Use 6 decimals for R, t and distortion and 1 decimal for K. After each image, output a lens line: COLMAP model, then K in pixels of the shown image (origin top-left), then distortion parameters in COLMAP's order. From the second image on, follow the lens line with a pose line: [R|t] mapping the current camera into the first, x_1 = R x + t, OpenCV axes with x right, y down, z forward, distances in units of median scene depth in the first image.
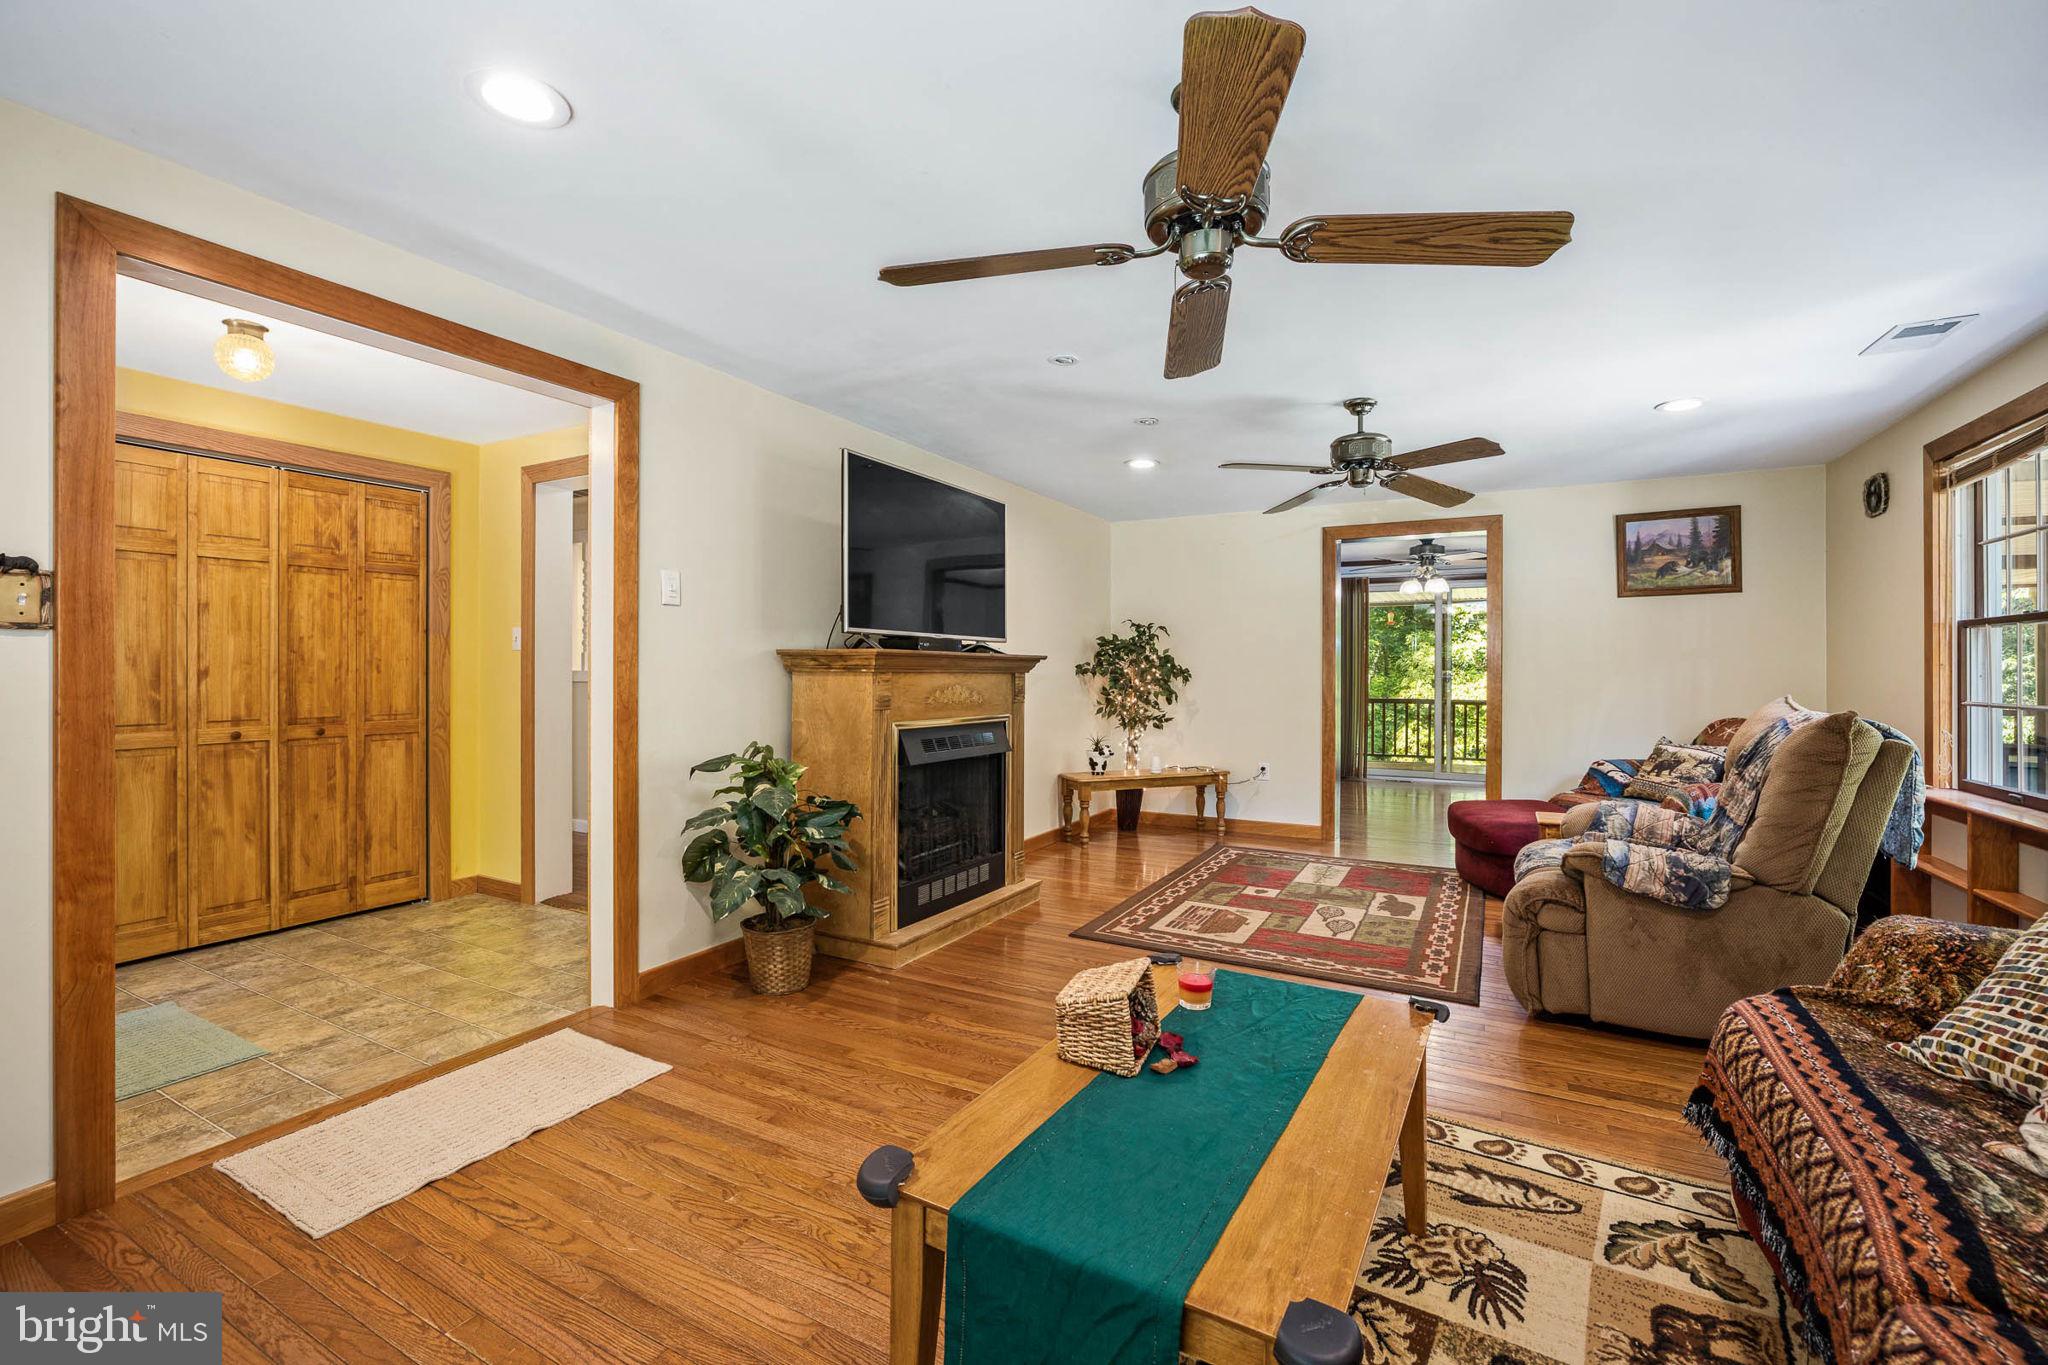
lens RADIAL K [[879.6, 0, 1016.4], [0, 879.6, 655.4], [0, 0, 1]] dist [-0.028510, 0.013300]
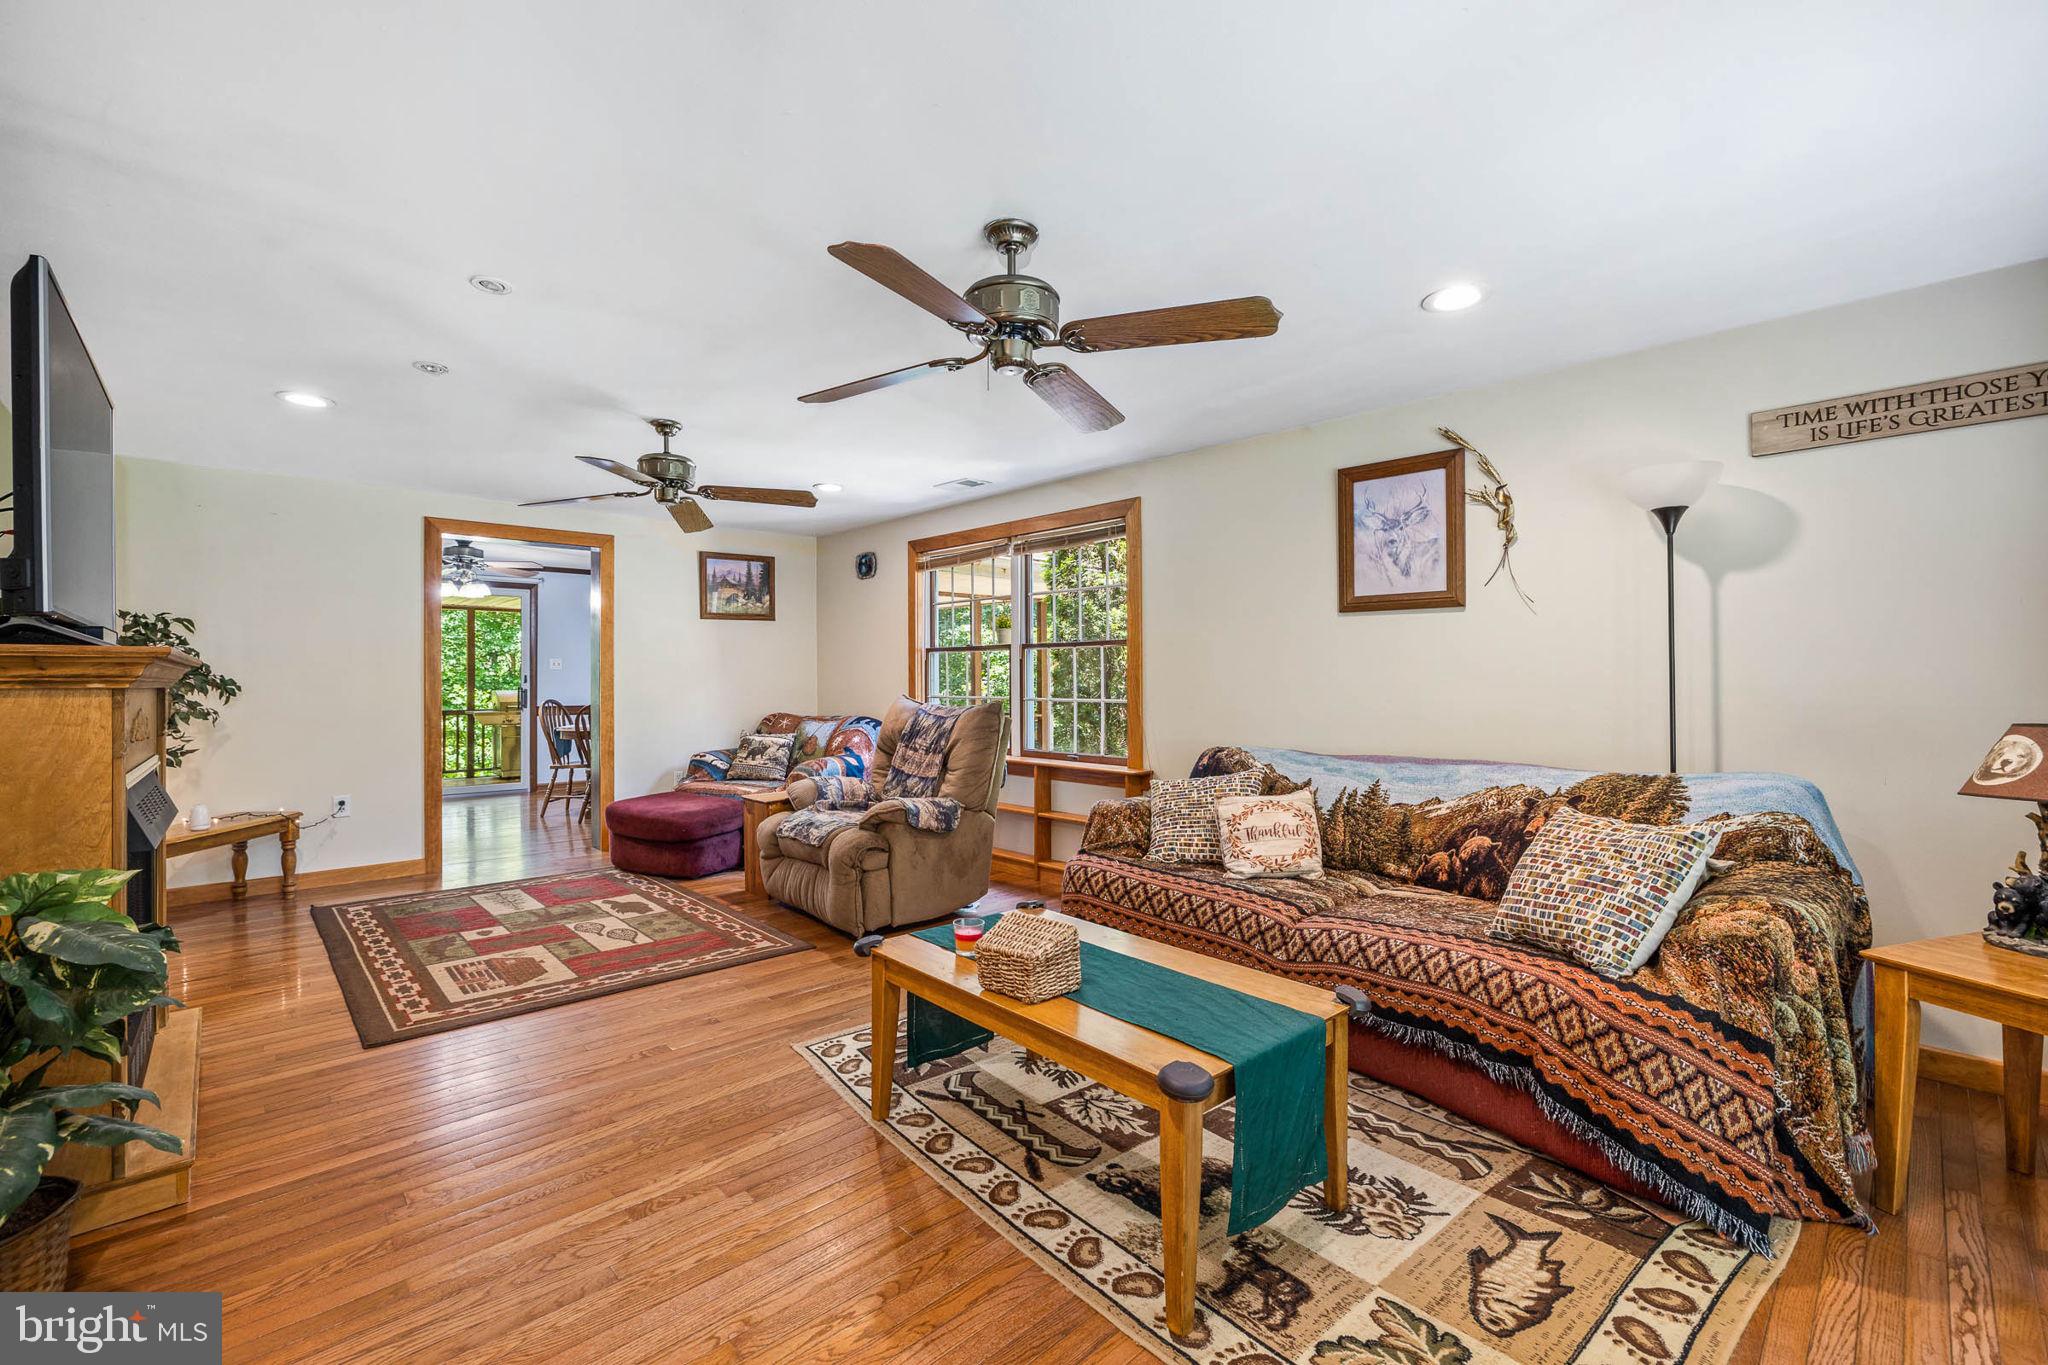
lens RADIAL K [[879.6, 0, 1016.4], [0, 879.6, 655.4], [0, 0, 1]] dist [-0.028510, 0.013300]
pose [[0.306730, 0.020081, 0.951585, -0.454499], [-0.011179, 0.999784, -0.017495, 0.001907], [-0.951731, -0.005272, 0.306888, 0.267205]]
